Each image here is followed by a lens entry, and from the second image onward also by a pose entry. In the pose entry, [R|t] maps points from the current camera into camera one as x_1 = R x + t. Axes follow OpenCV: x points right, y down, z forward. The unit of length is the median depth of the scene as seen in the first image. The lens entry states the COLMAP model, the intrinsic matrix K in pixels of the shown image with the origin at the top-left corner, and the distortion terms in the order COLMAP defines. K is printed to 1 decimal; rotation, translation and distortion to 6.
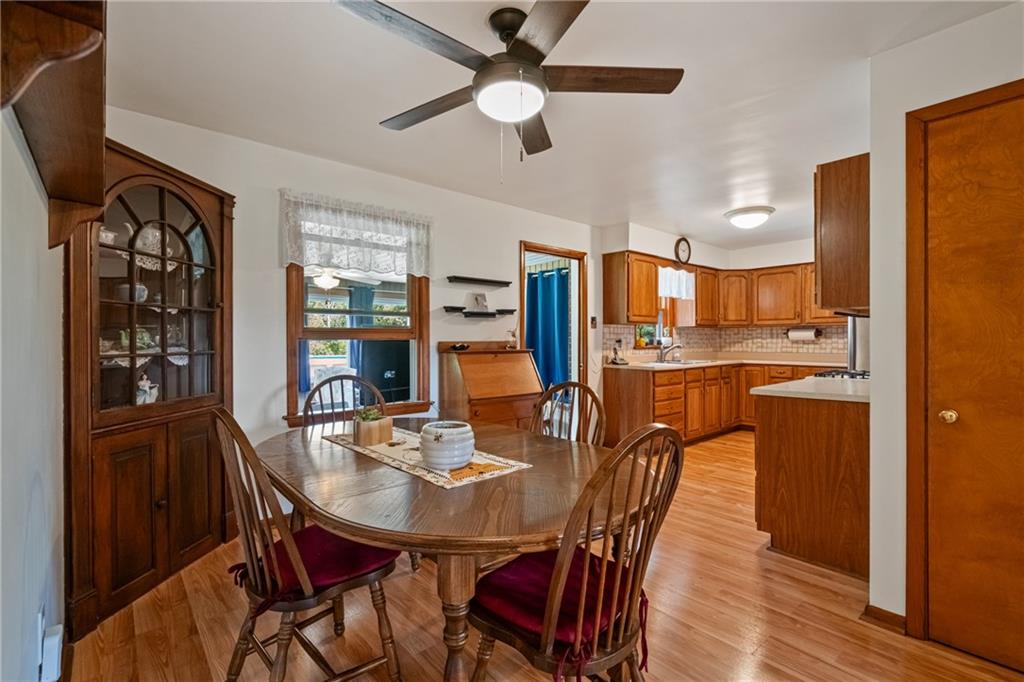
lens RADIAL K [[465.2, 0, 514.8], [0, 465.2, 341.8], [0, 0, 1]] dist [-0.011064, 0.001495]
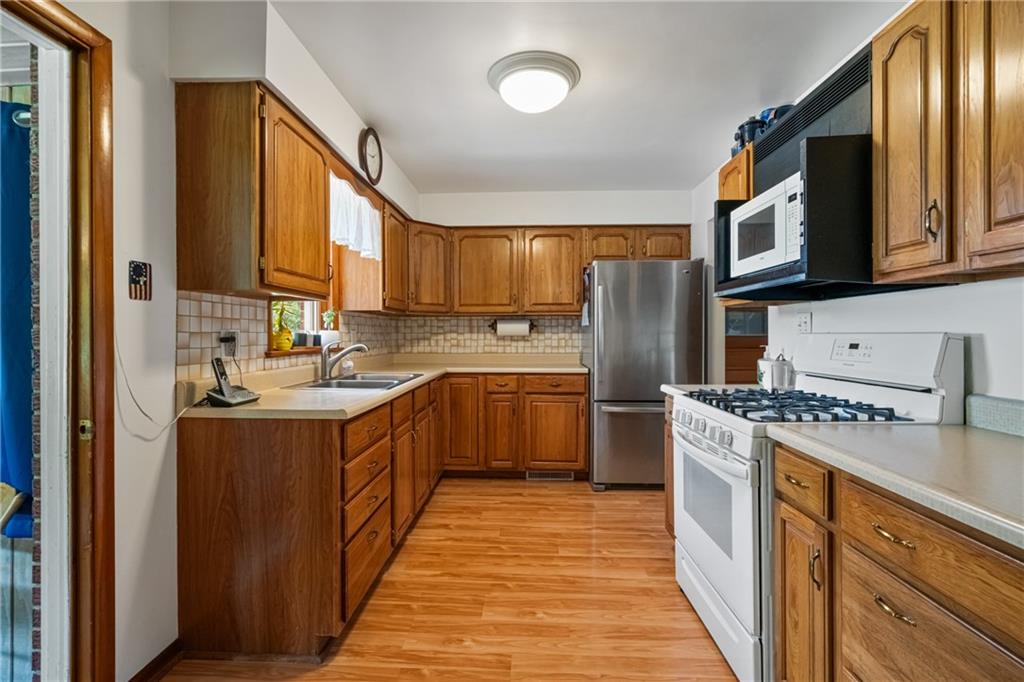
lens RADIAL K [[465.2, 0, 515.4], [0, 465.2, 337.2], [0, 0, 1]] dist [-0.011064, 0.001495]
pose [[0.680981, -0.003616, 0.732292, 0.097276], [0.001979, 0.999993, 0.003098, -0.003451], [-0.732298, -0.000661, 0.680984, 0.517662]]
